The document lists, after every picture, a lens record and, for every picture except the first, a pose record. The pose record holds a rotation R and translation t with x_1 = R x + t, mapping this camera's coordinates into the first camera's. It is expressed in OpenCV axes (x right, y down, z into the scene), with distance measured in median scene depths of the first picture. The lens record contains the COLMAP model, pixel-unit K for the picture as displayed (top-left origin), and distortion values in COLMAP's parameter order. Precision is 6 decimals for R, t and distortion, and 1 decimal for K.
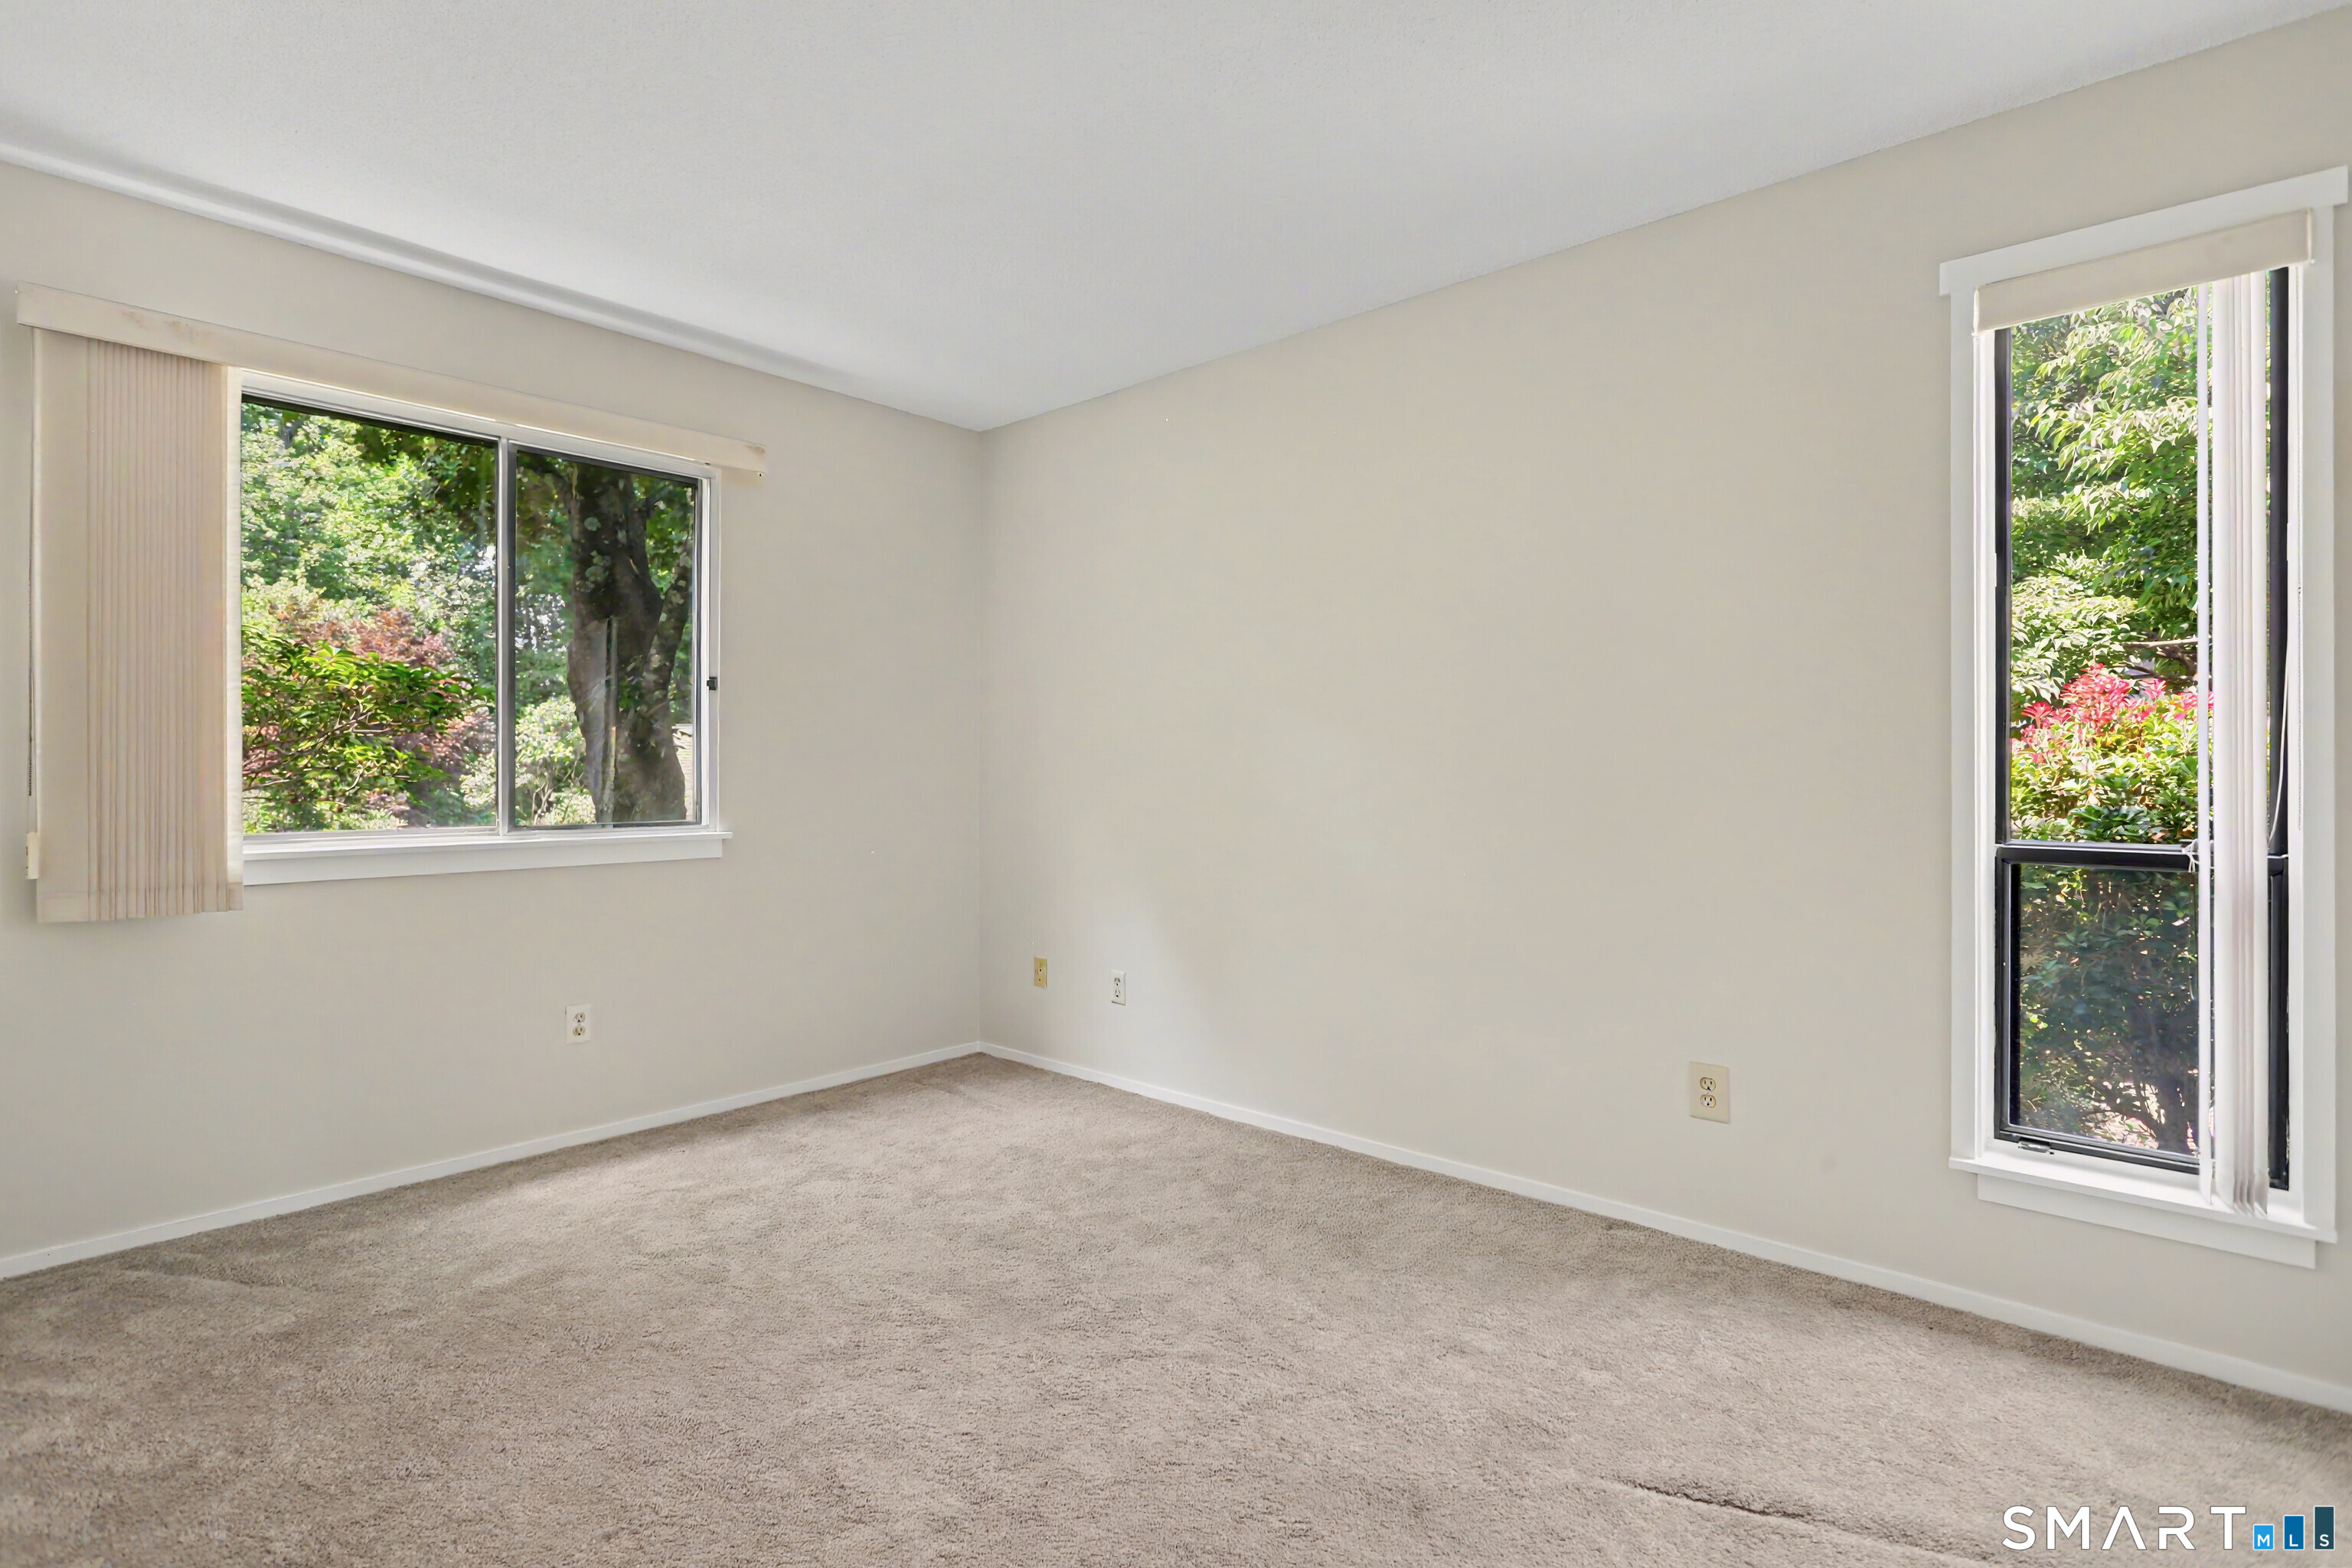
lens RADIAL K [[1118.0, 0, 1178.8], [0, 1118.0, 765.4], [0, 0, 1]] dist [-0.014585, 0.006368]
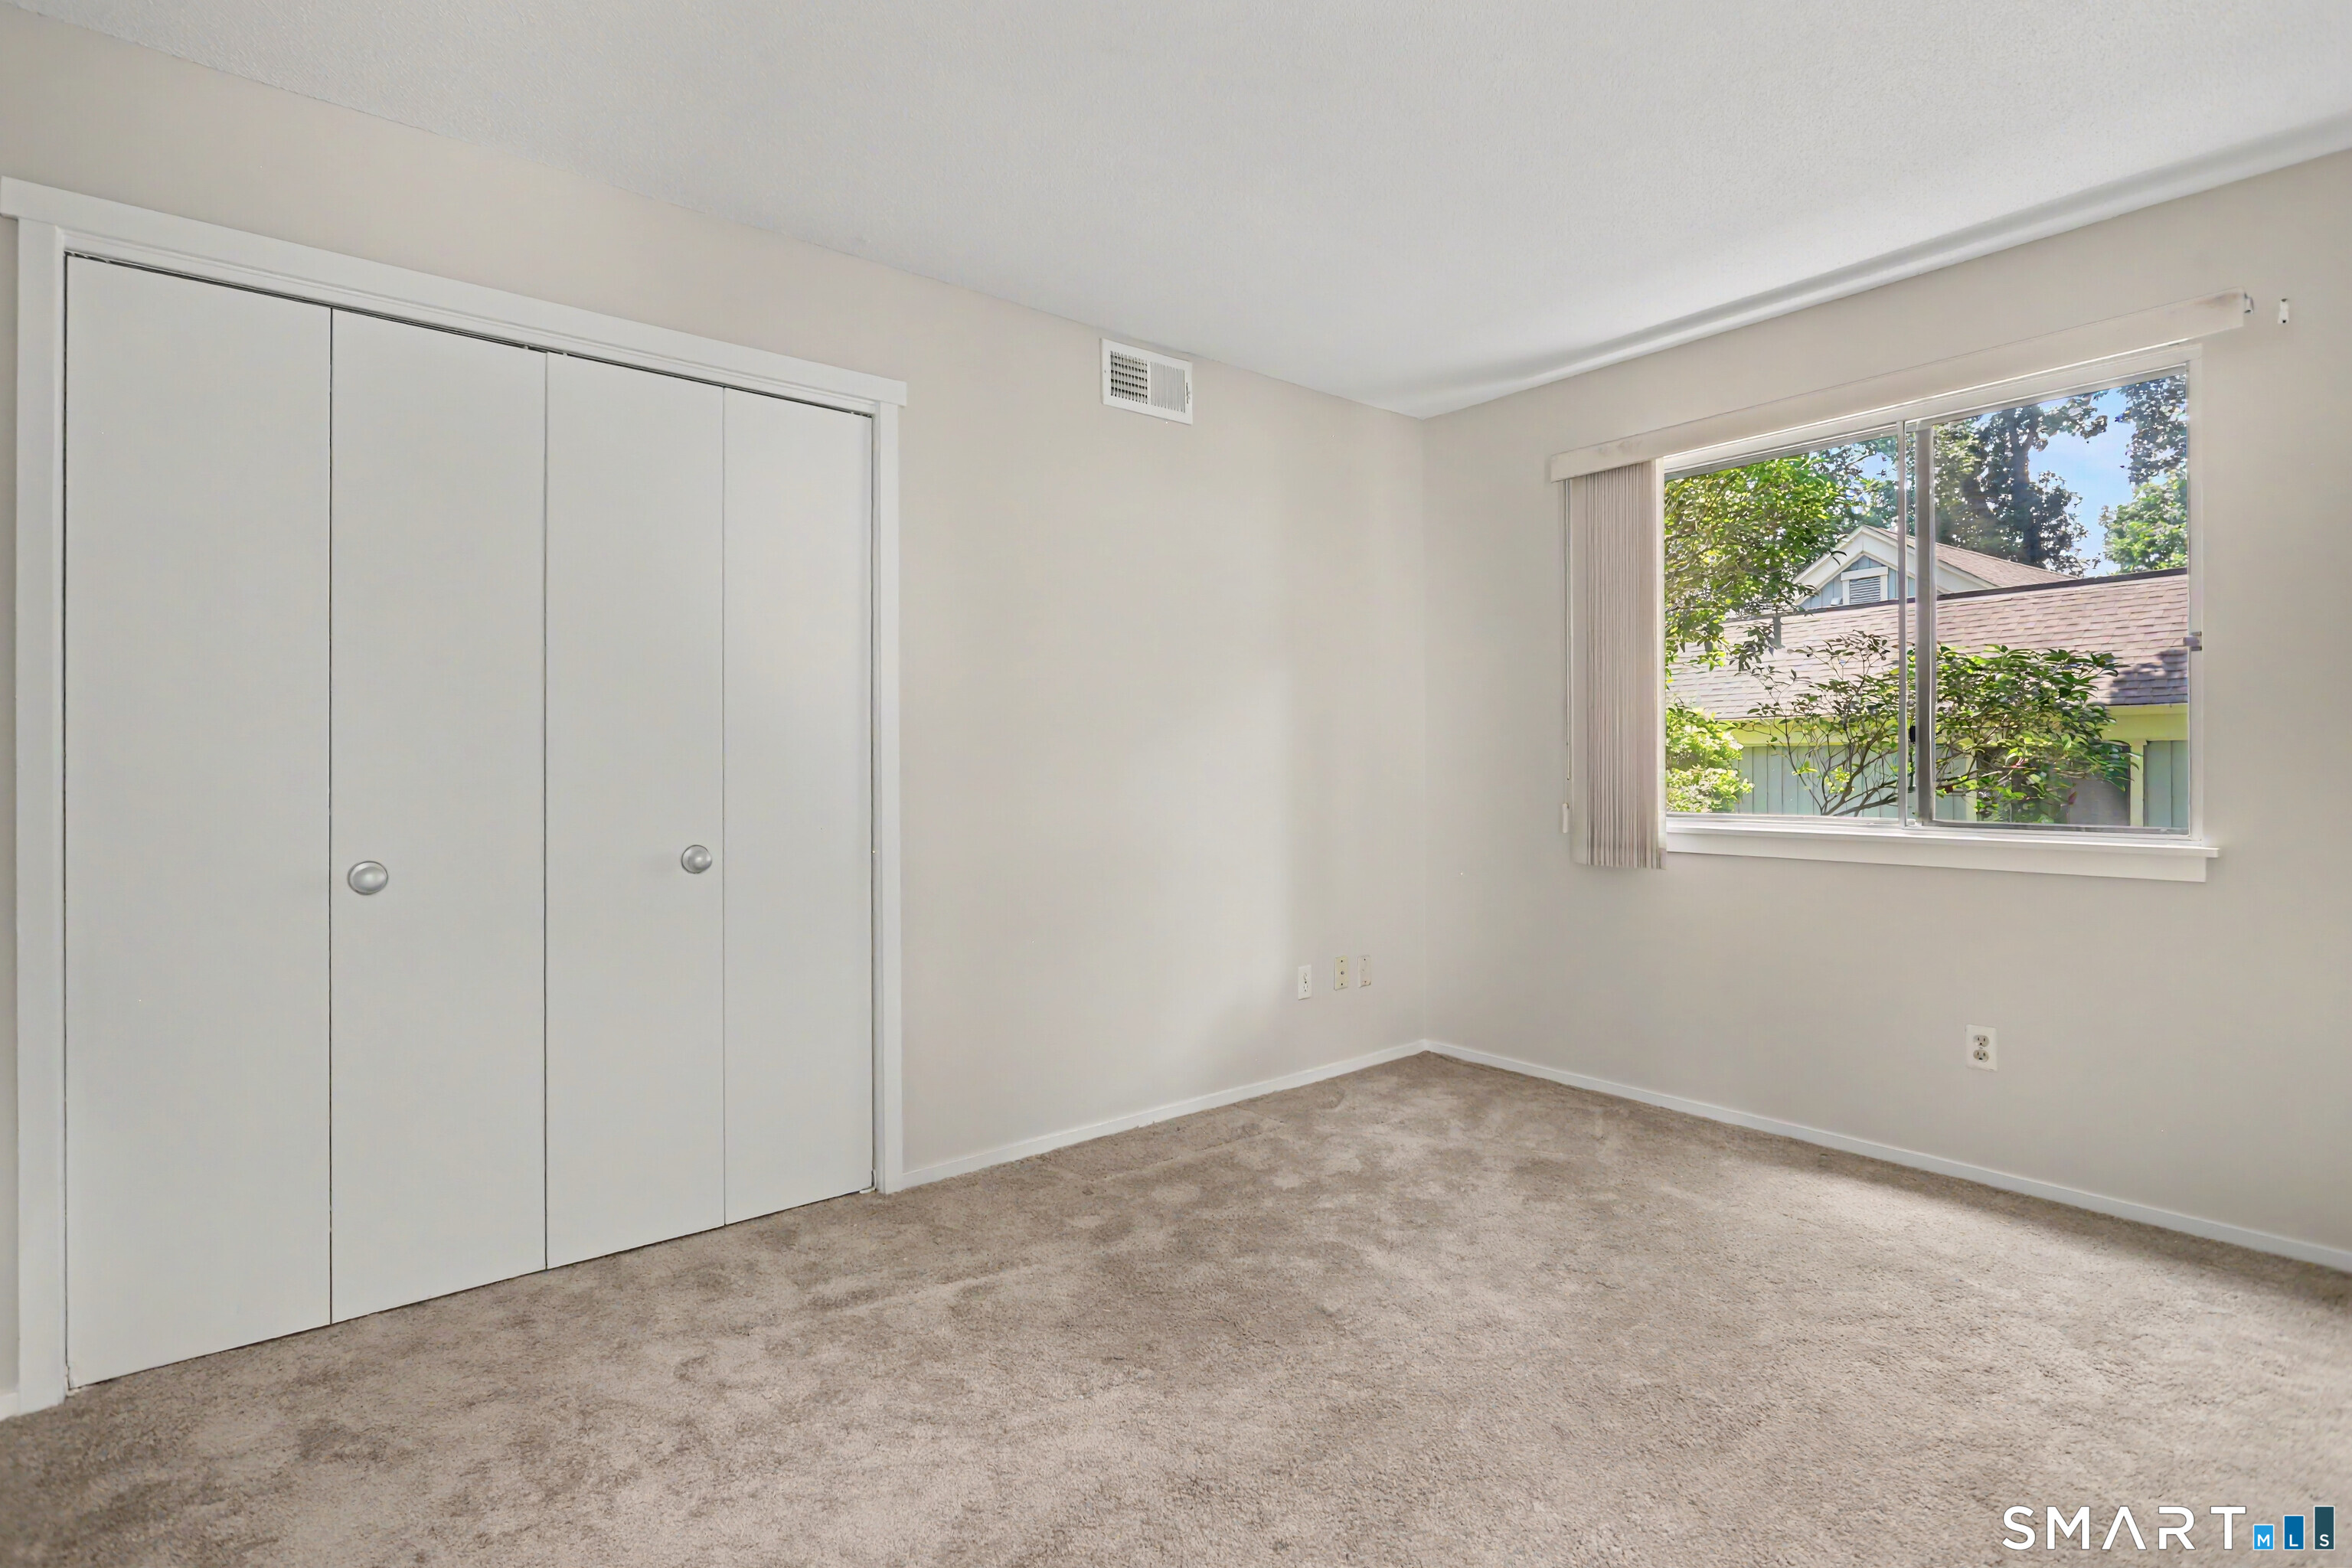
lens RADIAL K [[1118.0, 0, 1178.8], [0, 1118.0, 765.4], [0, 0, 1]] dist [-0.014585, 0.006368]
pose [[-0.147160, -0.001765, -0.989111, 0.517287], [0.007852, 0.999965, -0.002952, 0.006310], [0.989082, -0.008201, -0.147141, 0.599331]]
